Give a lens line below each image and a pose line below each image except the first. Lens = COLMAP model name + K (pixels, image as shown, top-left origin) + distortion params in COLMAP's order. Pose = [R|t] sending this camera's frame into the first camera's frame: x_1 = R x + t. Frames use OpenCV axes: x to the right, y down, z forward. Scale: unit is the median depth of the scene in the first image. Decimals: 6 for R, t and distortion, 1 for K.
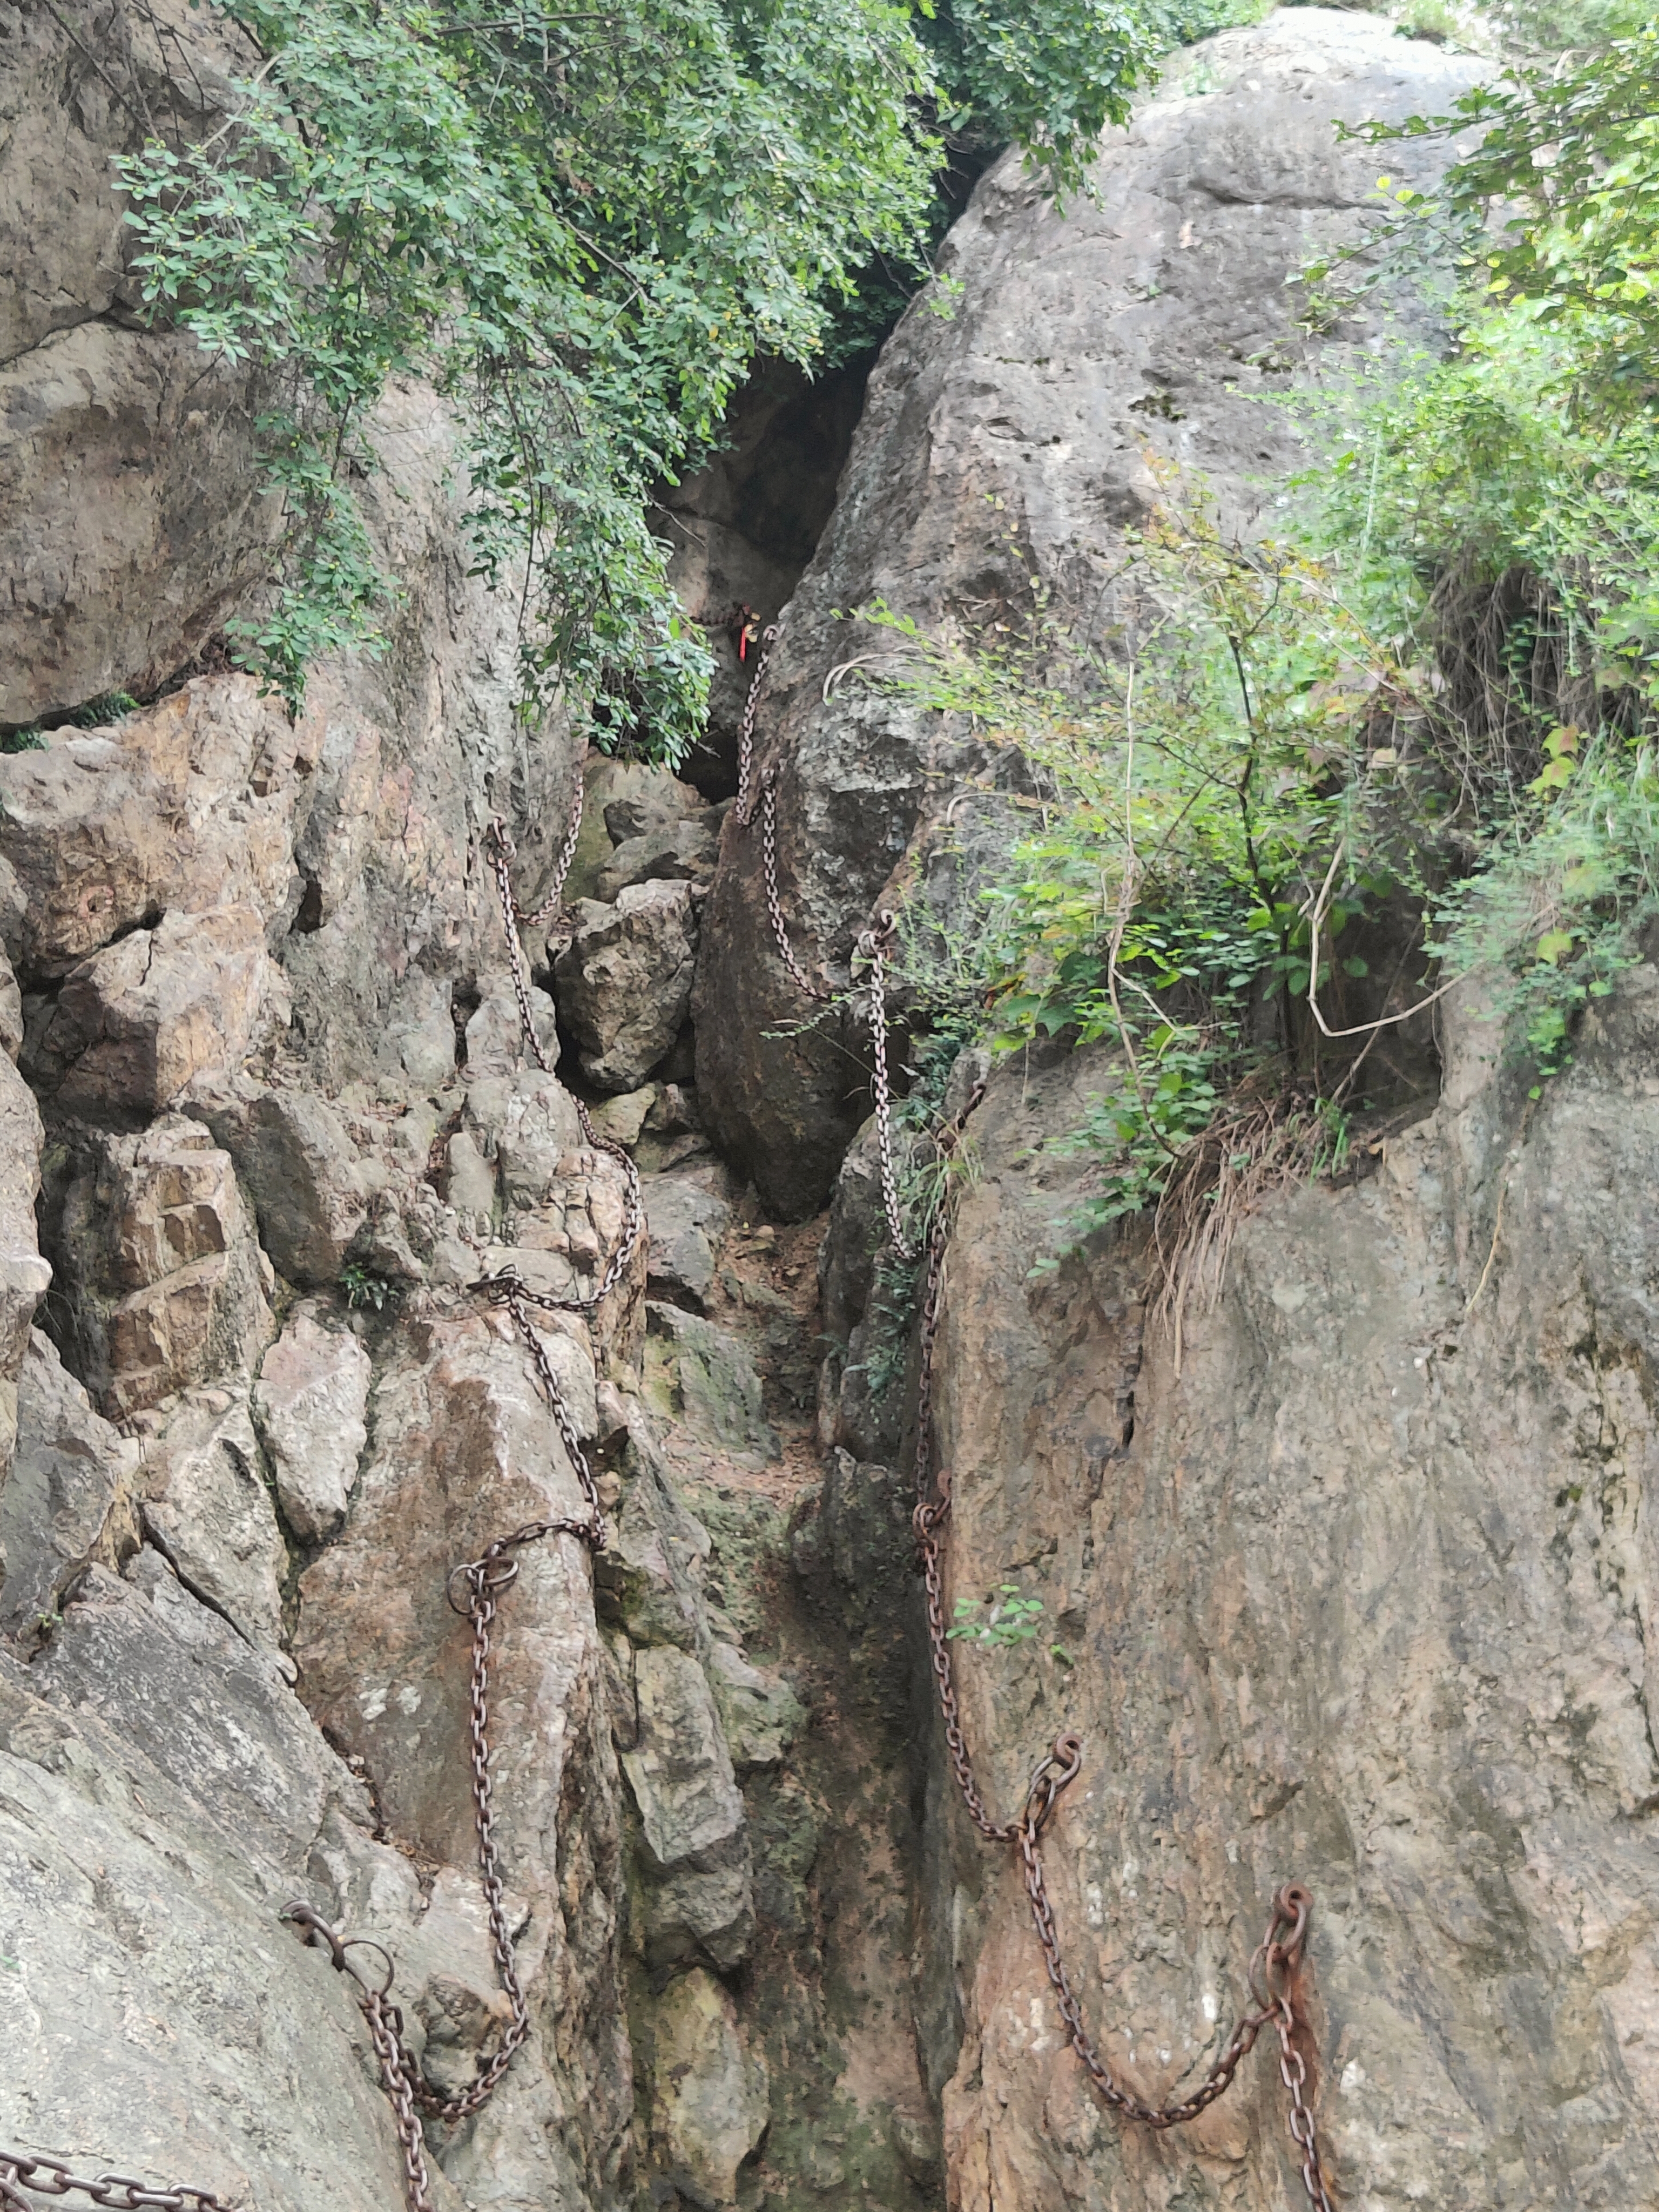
lens RADIAL K [[3409.9, 0, 831.7], [0, 3409.9, 1064.3], [0, 0, 1]] dist [0.074066, 0.000000]
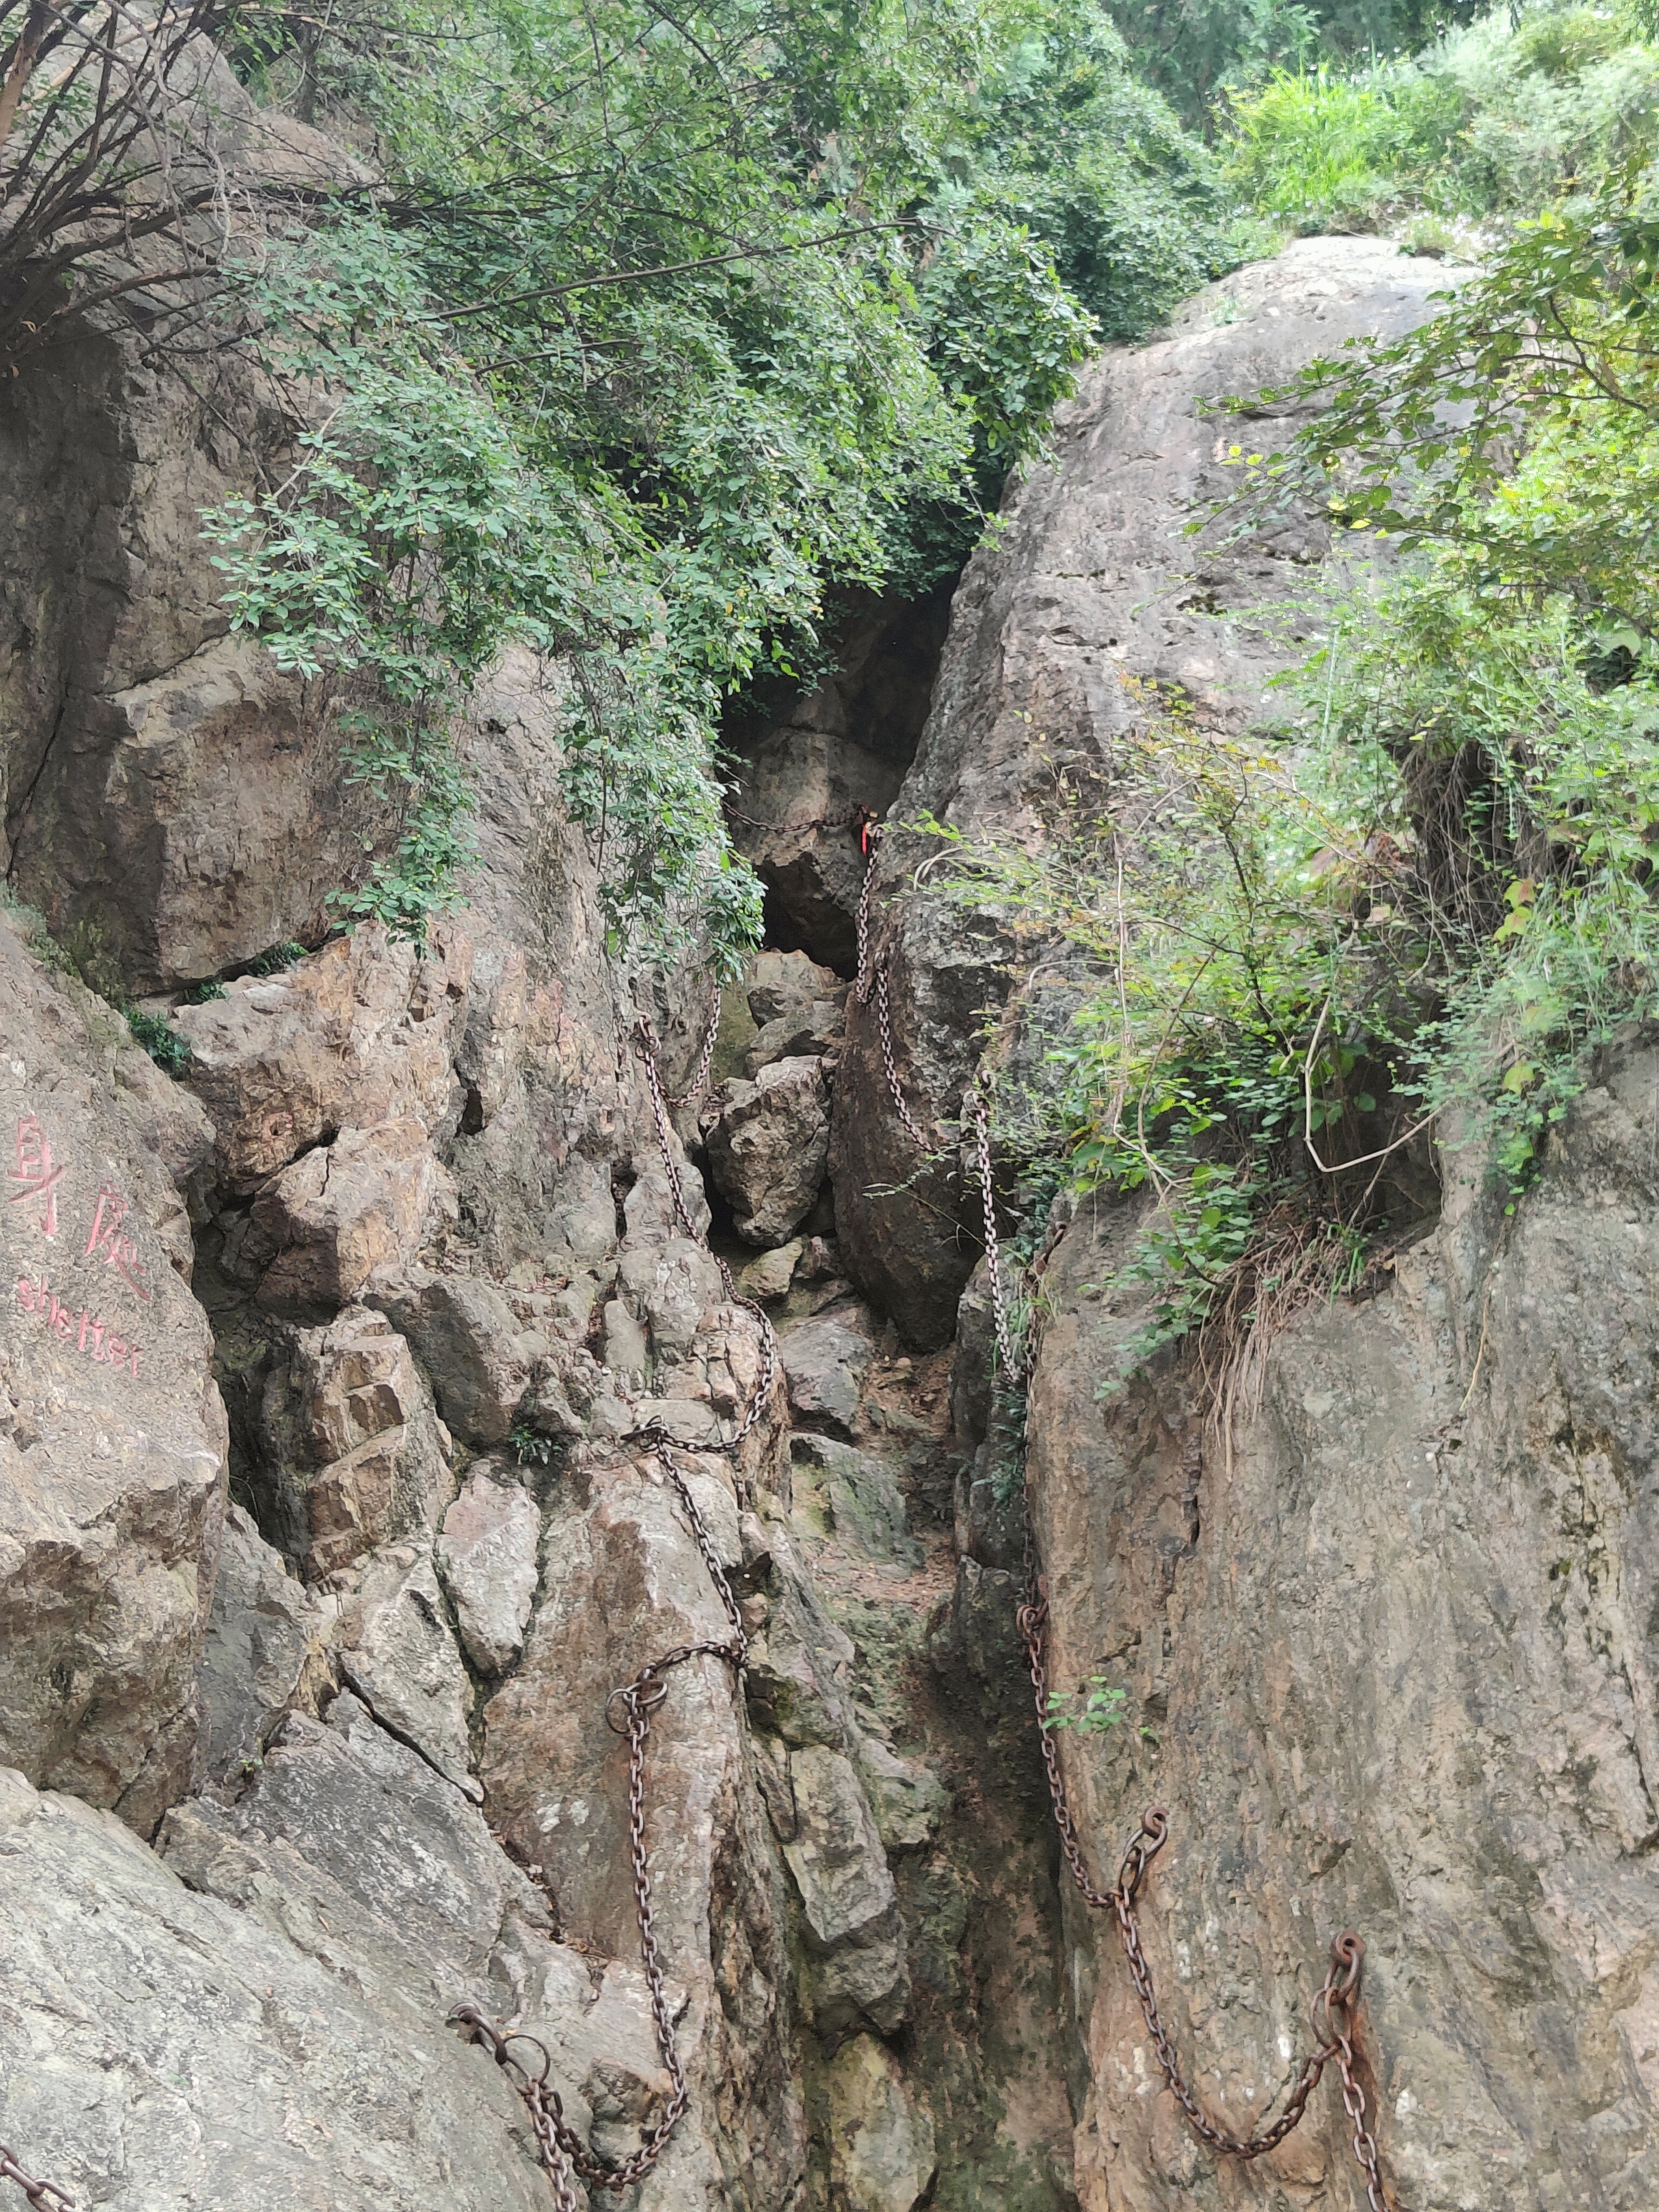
lens RADIAL K [[3054.6, 0, 826.0], [0, 3054.6, 1071.5], [0, 0, 1]] dist [0.036297, 0.000000]
pose [[0.994963, -0.079302, -0.061321, 0.035167], [0.076760, 0.996133, -0.042746, -0.008214], [0.064473, 0.037824, 0.997202, -0.014776]]
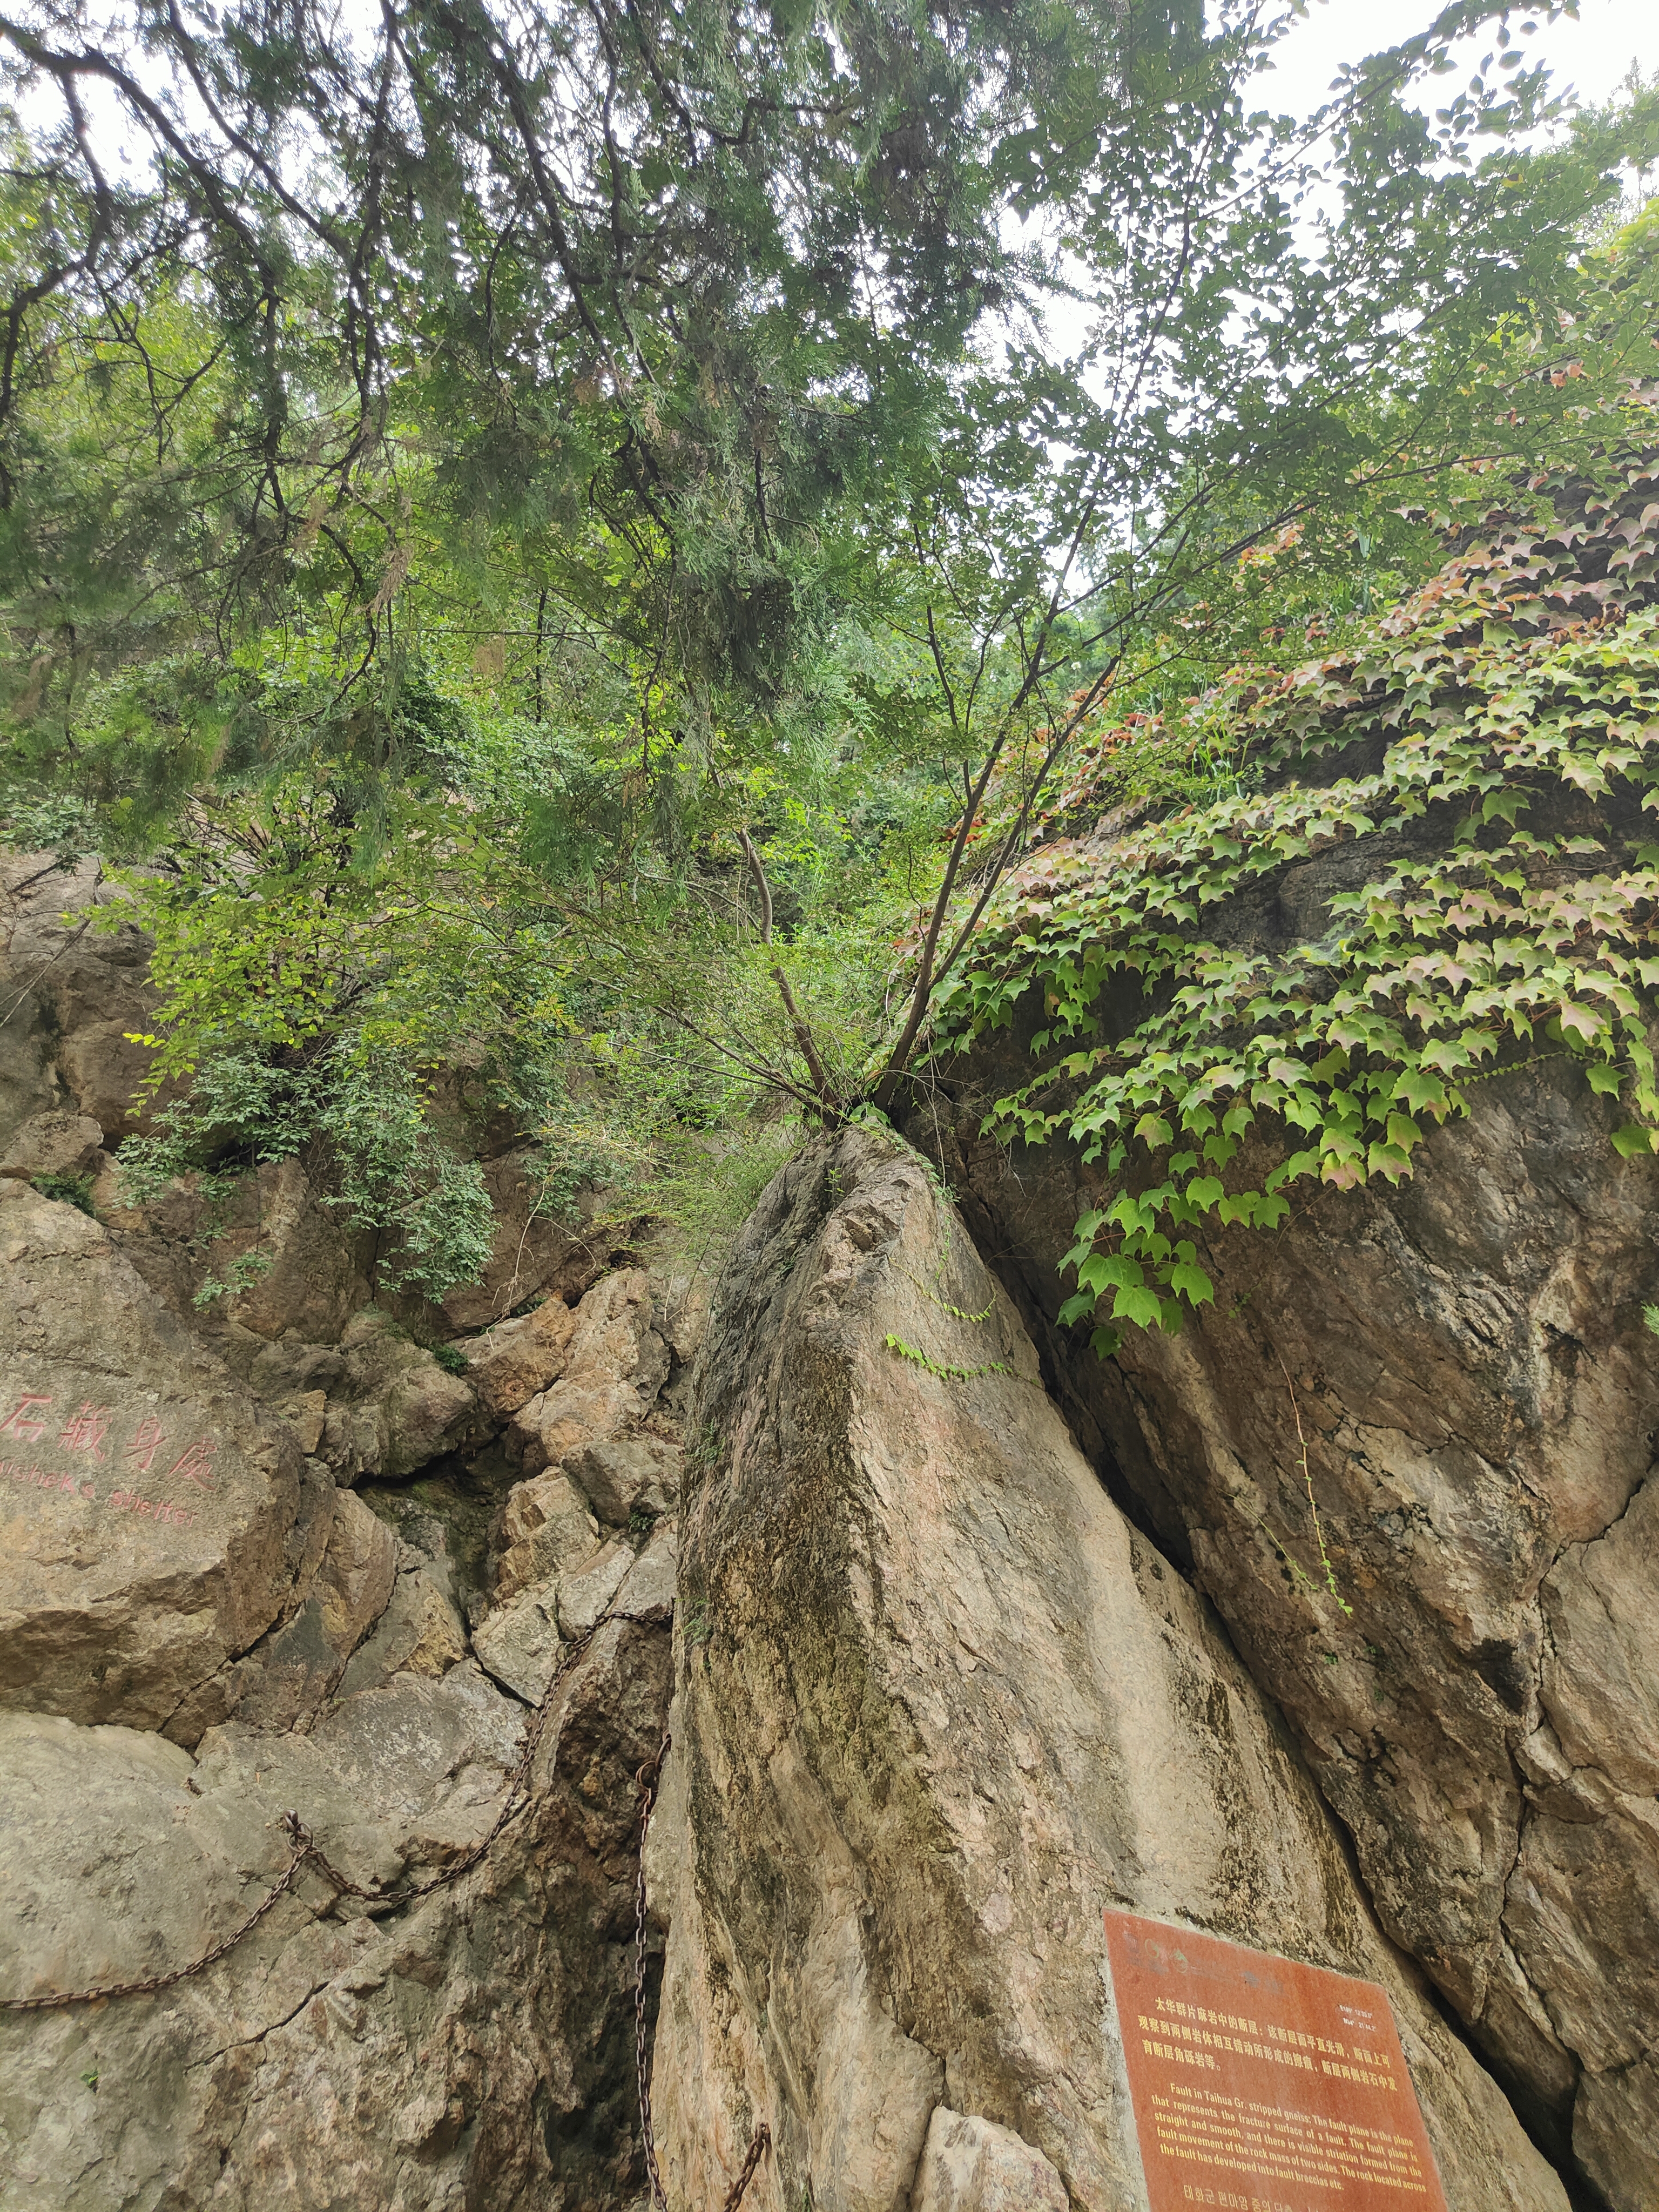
lens RADIAL K [[1531.9, 0, 806.1], [0, 1531.9, 1076.7], [0, 0, 1]] dist [-0.006284, -0.001783]
pose [[0.843984, -0.347761, -0.408356, 0.514929], [0.251344, 0.928991, -0.271666, 0.101854], [0.473833, 0.126644, 0.871460, 0.123714]]
